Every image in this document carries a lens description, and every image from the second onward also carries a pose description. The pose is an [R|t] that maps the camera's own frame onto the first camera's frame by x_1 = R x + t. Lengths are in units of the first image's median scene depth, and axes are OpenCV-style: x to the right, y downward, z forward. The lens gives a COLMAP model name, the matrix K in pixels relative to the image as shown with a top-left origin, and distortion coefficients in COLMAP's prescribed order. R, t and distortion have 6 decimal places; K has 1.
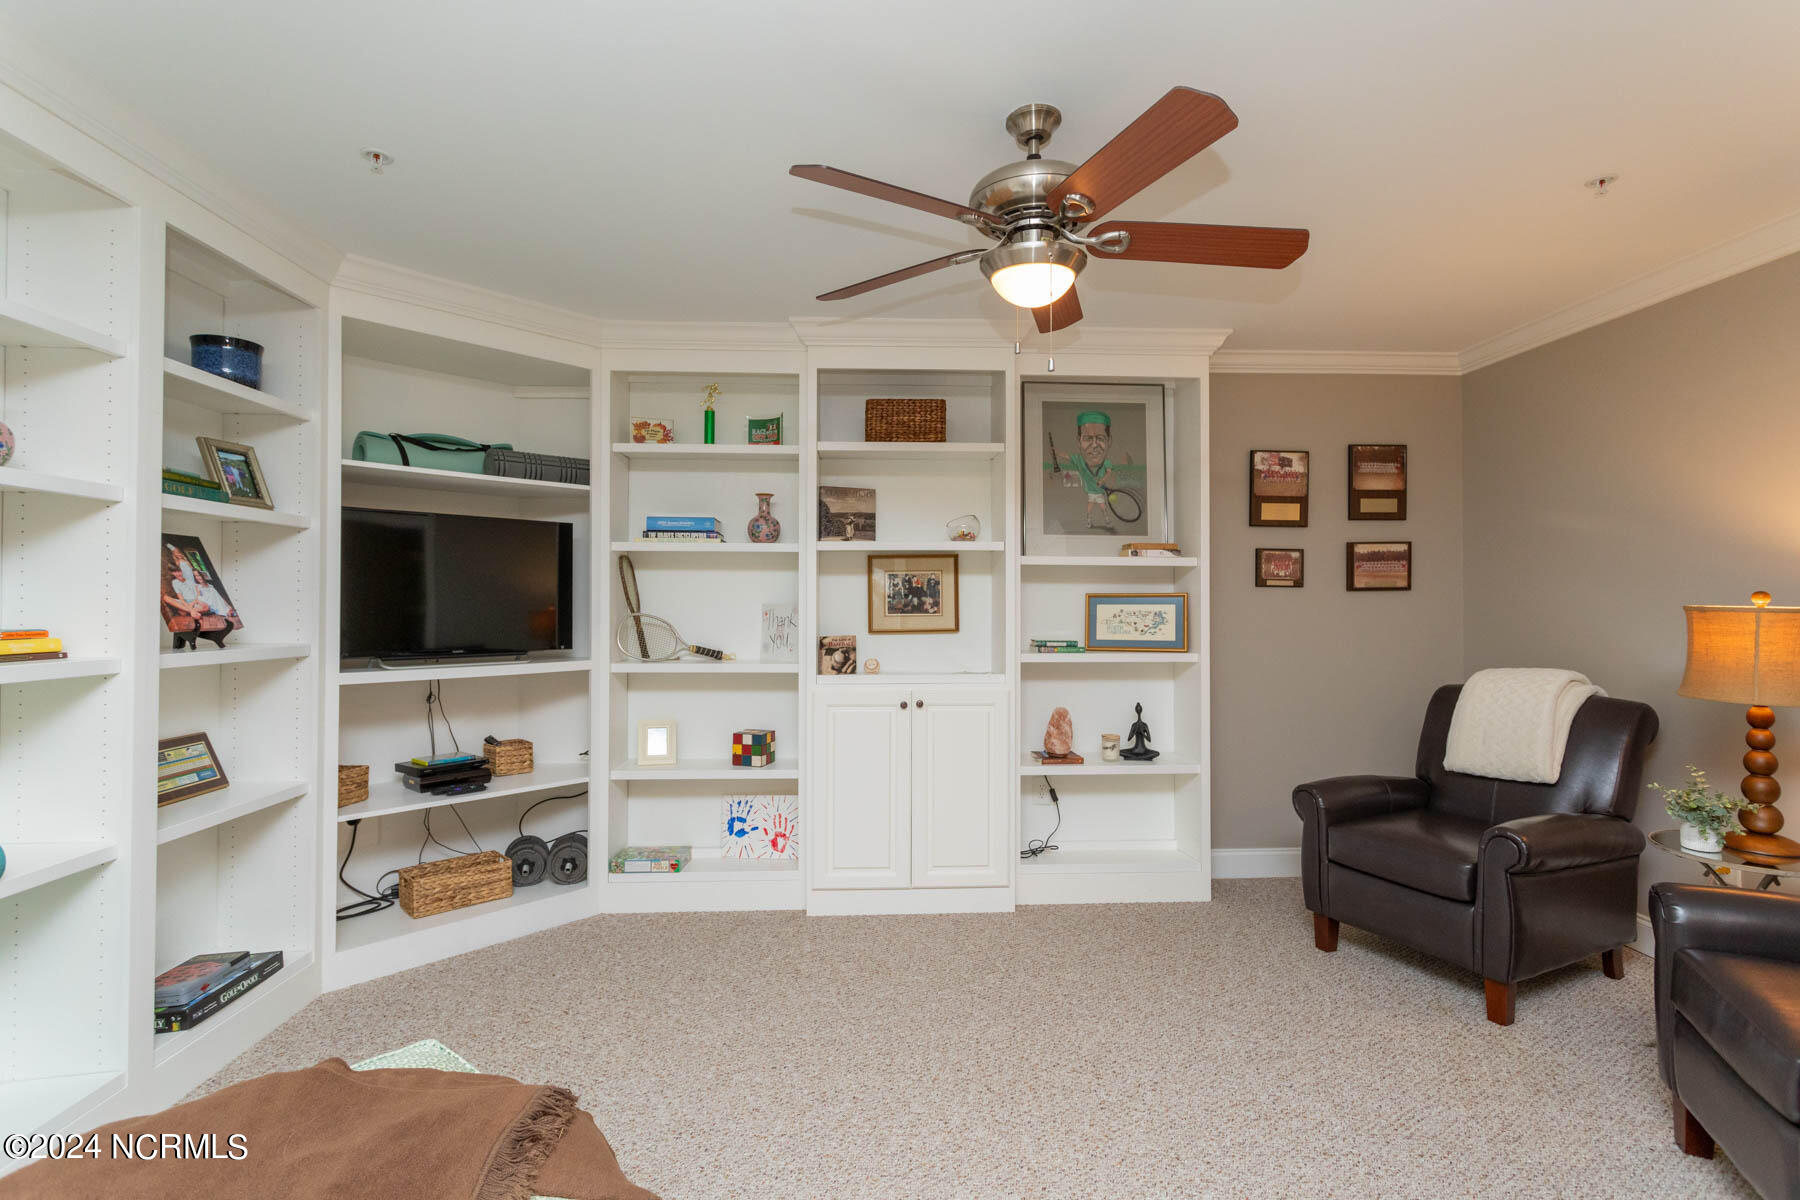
lens RADIAL K [[840.6, 0, 896.6], [0, 840.6, 594.6], [0, 0, 1]] dist [-0.002238, 0.000190]
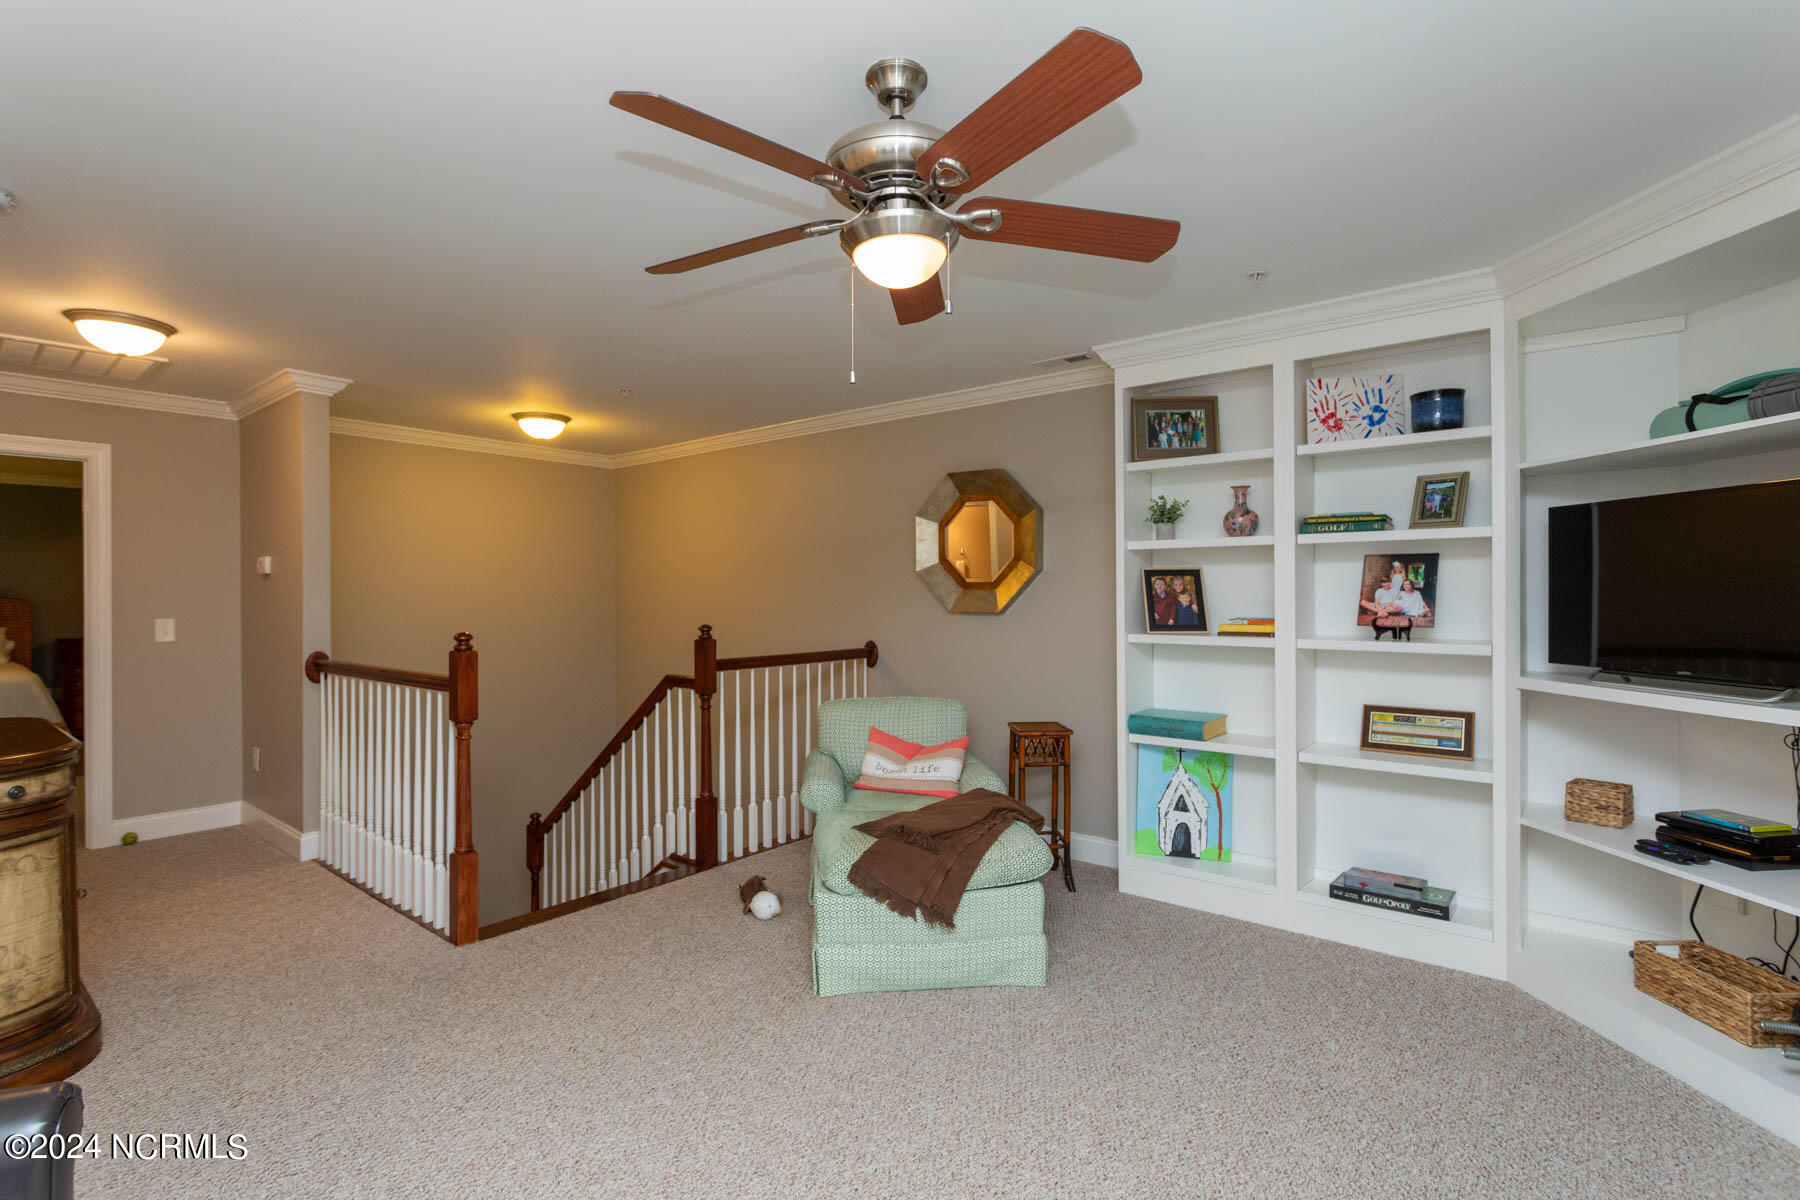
lens RADIAL K [[849.9, 0, 899.1], [0, 849.9, 596.0], [0, 0, 1]] dist [0.003993, 0.001109]
pose [[-0.678982, 0.001780, -0.734153, 0.726084], [0.013629, 0.999855, -0.010180, -0.001971], [0.734028, -0.016918, -0.678908, 1.409969]]
